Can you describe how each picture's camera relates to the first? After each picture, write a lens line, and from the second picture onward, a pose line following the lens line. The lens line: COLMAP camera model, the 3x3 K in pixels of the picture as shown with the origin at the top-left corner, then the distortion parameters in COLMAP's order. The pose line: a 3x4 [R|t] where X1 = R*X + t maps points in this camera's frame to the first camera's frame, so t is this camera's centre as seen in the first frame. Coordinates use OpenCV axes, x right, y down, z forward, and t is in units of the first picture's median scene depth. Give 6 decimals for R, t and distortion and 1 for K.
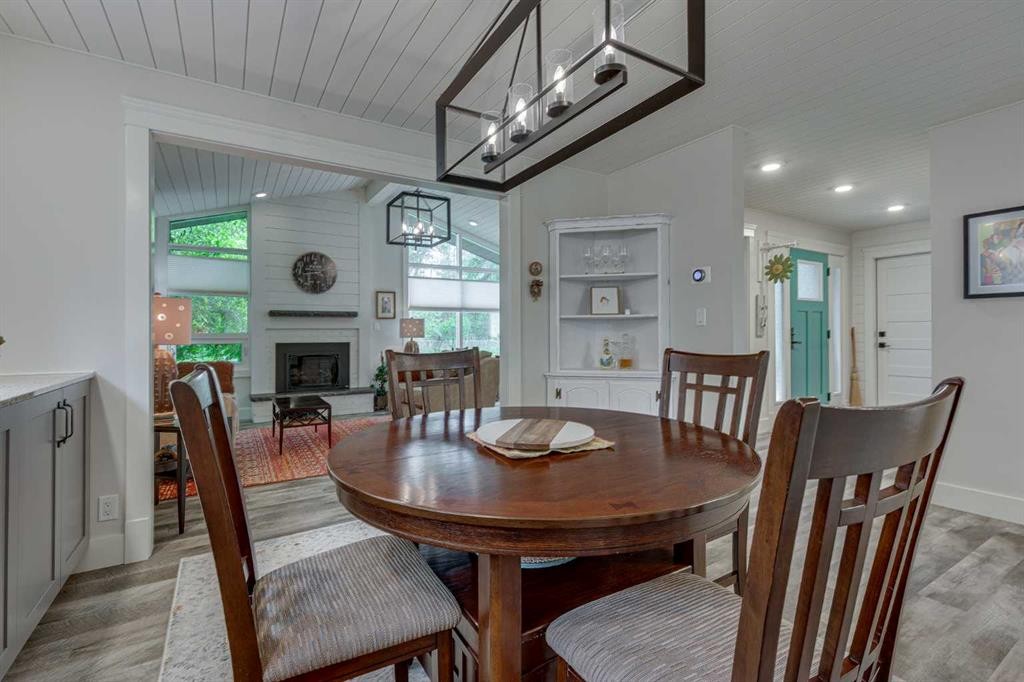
lens RADIAL K [[470.8, 0, 508.6], [0, 470.8, 334.7], [0, 0, 1]] dist [0.003981, 0.000578]
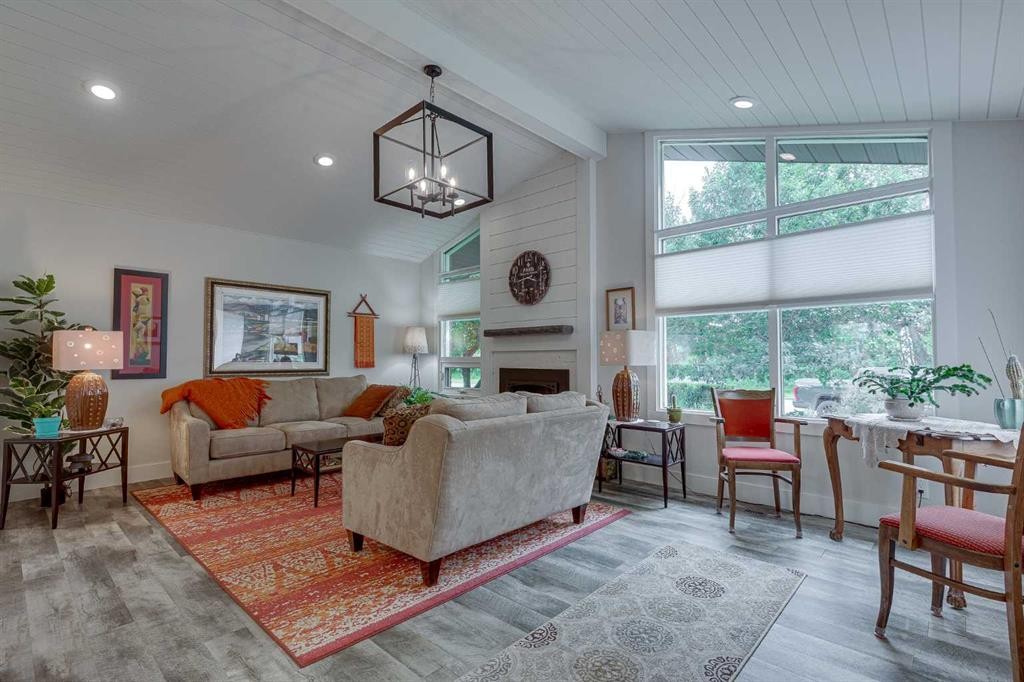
lens RADIAL K [[470.8, 0, 514.6], [0, 470.8, 345.9], [0, 0, 1]] dist [0.003981, 0.000578]
pose [[0.278714, -0.019518, -0.960176, 0.315276], [-0.004488, 0.999756, -0.021626, -0.003816], [0.960364, 0.010337, 0.278558, 0.762159]]
